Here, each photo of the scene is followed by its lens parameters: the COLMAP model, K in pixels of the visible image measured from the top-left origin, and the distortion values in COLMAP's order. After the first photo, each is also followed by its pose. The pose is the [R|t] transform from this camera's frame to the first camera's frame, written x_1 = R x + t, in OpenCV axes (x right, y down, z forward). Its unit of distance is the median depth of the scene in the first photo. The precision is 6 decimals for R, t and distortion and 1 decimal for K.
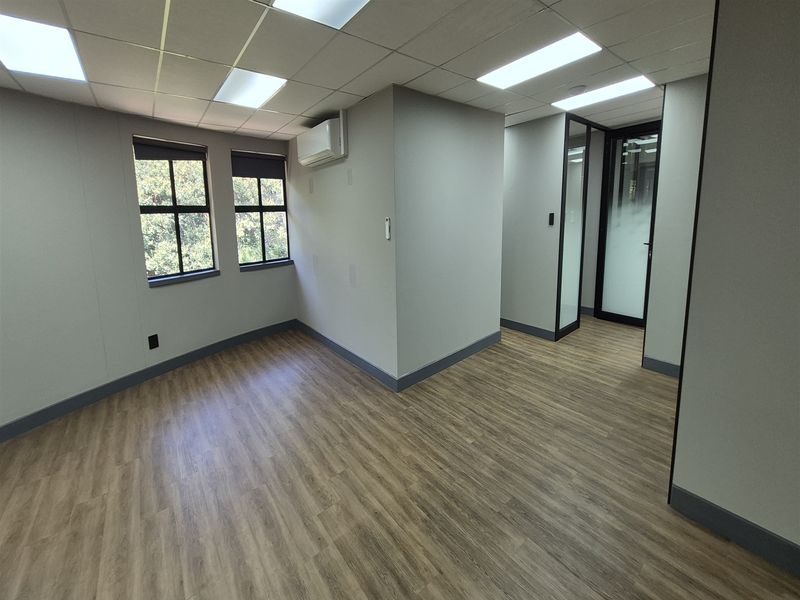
lens RADIAL K [[315.4, 0, 402.3], [0, 315.4, 271.8], [0, 0, 1]] dist [0.002973, 0.000397]
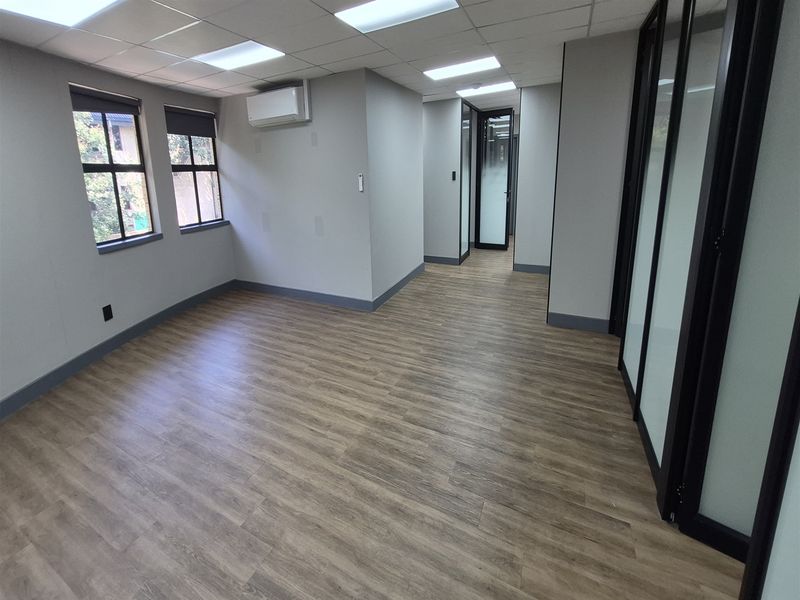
lens RADIAL K [[314.4, 0, 398.2], [0, 314.4, 258.1], [0, 0, 1]] dist [-0.001238, -0.000006]
pose [[0.910789, -0.112707, 0.397190, -0.411642], [0.084012, 0.992484, 0.088980, 0.058328], [-0.404234, -0.047673, 0.913413, -0.209978]]
